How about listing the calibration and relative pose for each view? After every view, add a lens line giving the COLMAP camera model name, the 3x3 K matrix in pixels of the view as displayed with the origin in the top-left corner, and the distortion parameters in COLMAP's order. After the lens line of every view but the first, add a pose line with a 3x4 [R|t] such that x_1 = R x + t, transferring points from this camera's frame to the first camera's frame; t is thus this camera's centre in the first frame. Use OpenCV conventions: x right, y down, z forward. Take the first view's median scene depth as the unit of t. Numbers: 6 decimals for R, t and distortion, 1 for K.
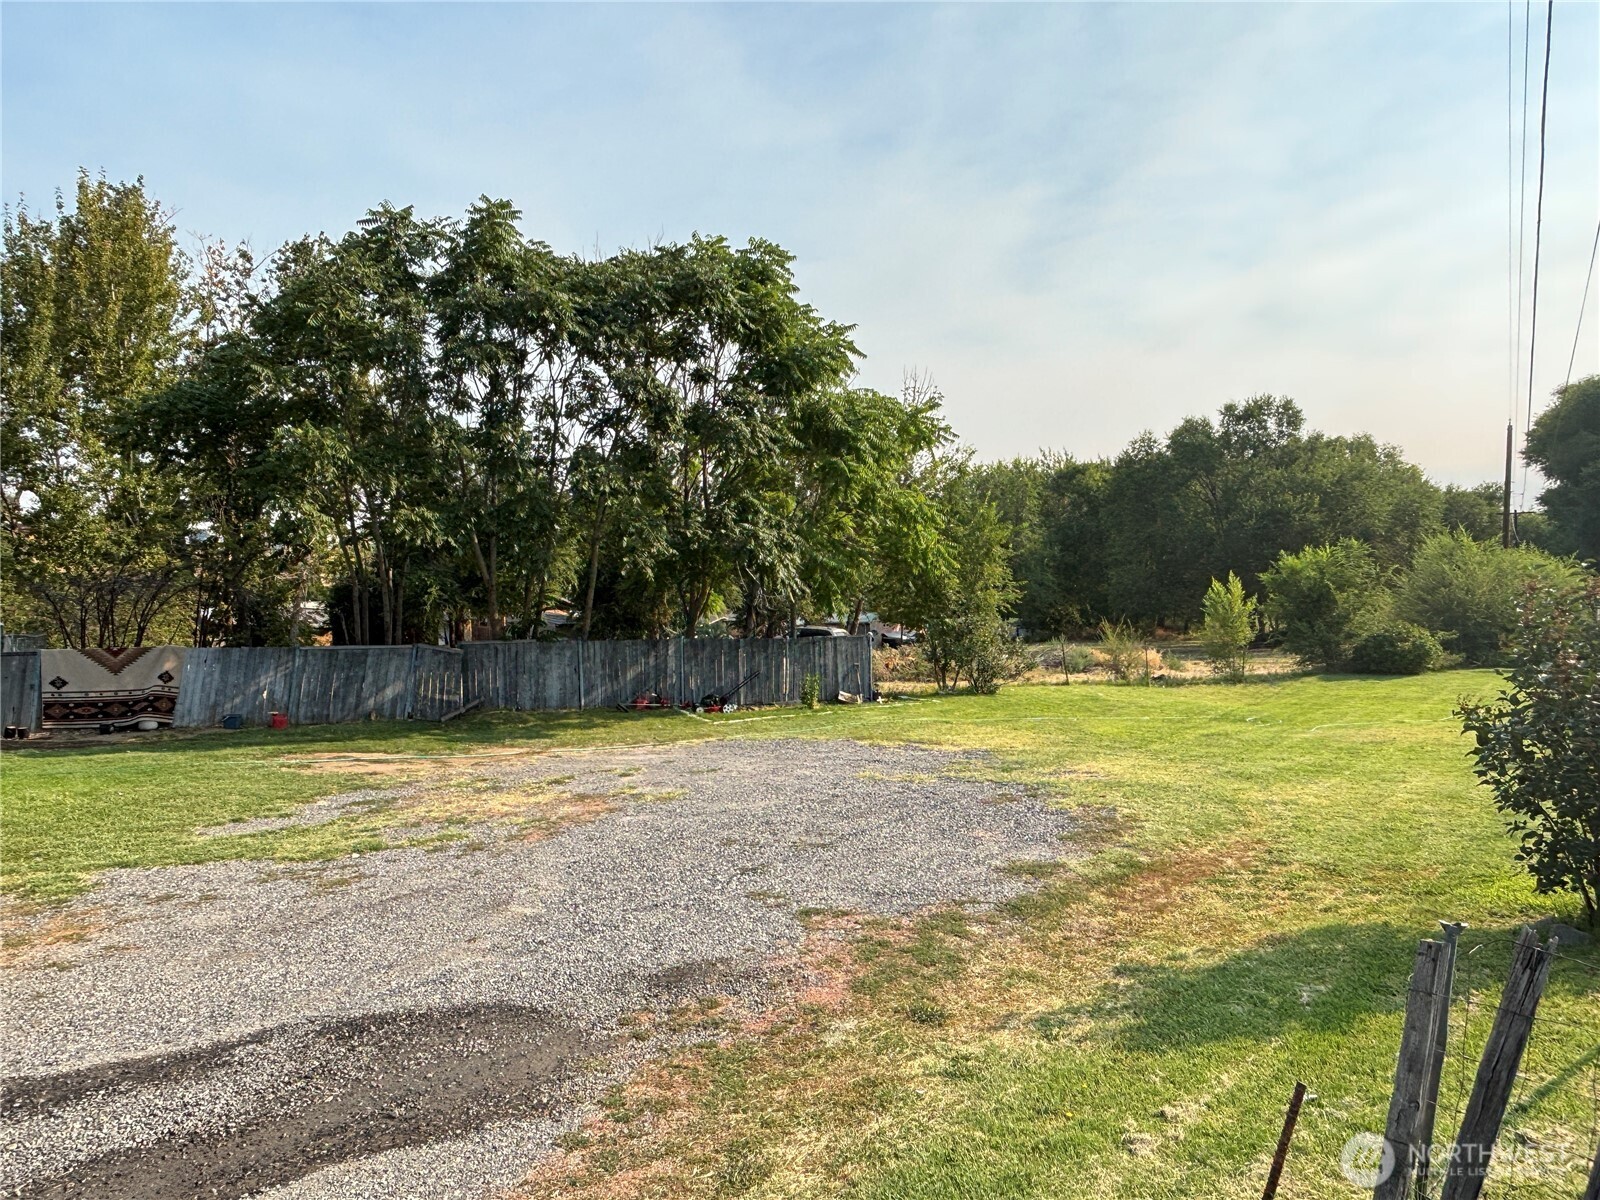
lens RADIAL K [[1025.4, 0, 798.6], [0, 1025.4, 608.0], [0, 0, 1]] dist [0.037954, -0.024639]
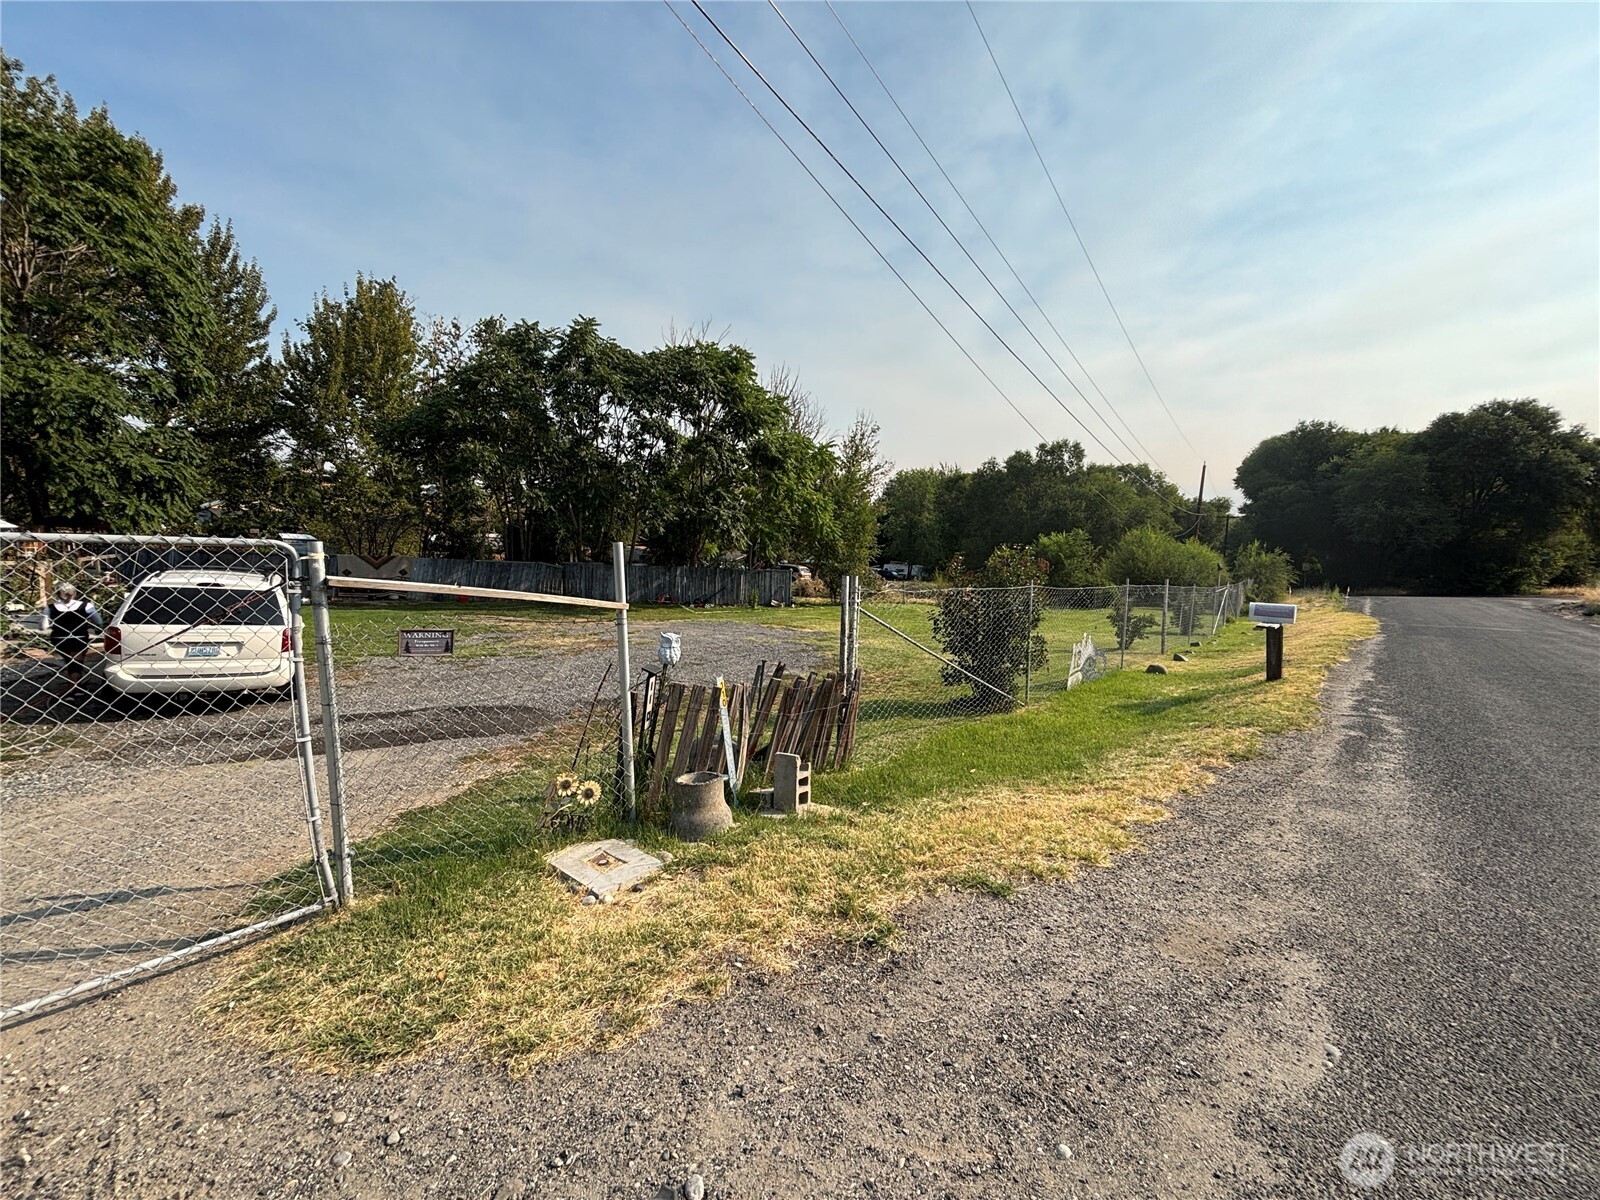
lens RADIAL K [[646.1, 0, 800.0], [0, 646.1, 600.0], [0, 0, 1]] dist [0.018751, -0.000381]
pose [[0.998569, 0.052470, -0.010372, 0.081222], [-0.051557, 0.995897, 0.074378, -0.005344], [0.014232, -0.073737, 0.997176, -0.112540]]
